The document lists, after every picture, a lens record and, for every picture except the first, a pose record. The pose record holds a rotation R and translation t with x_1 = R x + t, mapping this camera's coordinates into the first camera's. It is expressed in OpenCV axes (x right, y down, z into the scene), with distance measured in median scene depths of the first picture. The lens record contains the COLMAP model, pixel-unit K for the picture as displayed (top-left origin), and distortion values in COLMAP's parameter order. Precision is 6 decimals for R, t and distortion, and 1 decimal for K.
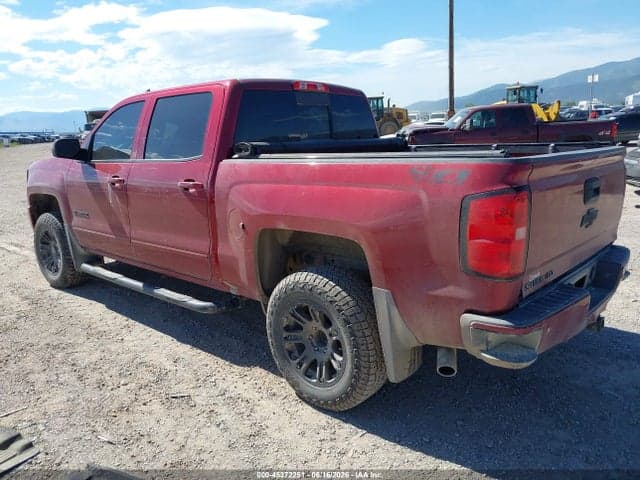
lens RADIAL K [[502.3, 0, 320.0], [0, 502.3, 240.0], [0, 0, 1]] dist [-0.002675, -0.005922]
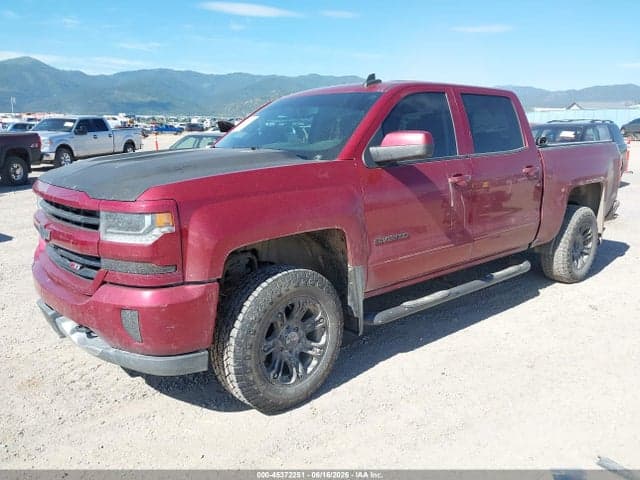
lens RADIAL K [[502.3, 0, 320.0], [0, 502.3, 240.0], [0, 0, 1]] dist [-0.002675, -0.005922]
pose [[0.140805, -0.177136, 0.974062, -1.519046], [0.212674, 0.966307, 0.144983, -0.225104], [-0.966925, 0.186744, 0.173733, 1.252813]]
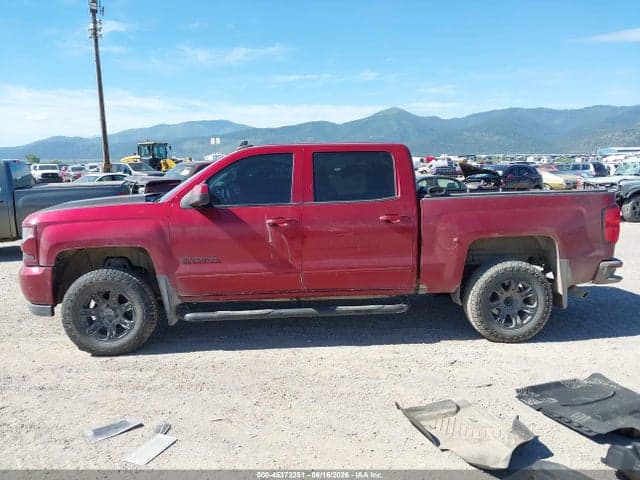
lens RADIAL K [[502.3, 0, 320.0], [0, 502.3, 240.0], [0, 0, 1]] dist [-0.002675, -0.005922]
pose [[0.697900, -0.069930, 0.712773, -1.297913], [0.142892, 0.988808, -0.042898, -0.020539], [-0.701796, 0.131788, 0.700081, 0.182027]]
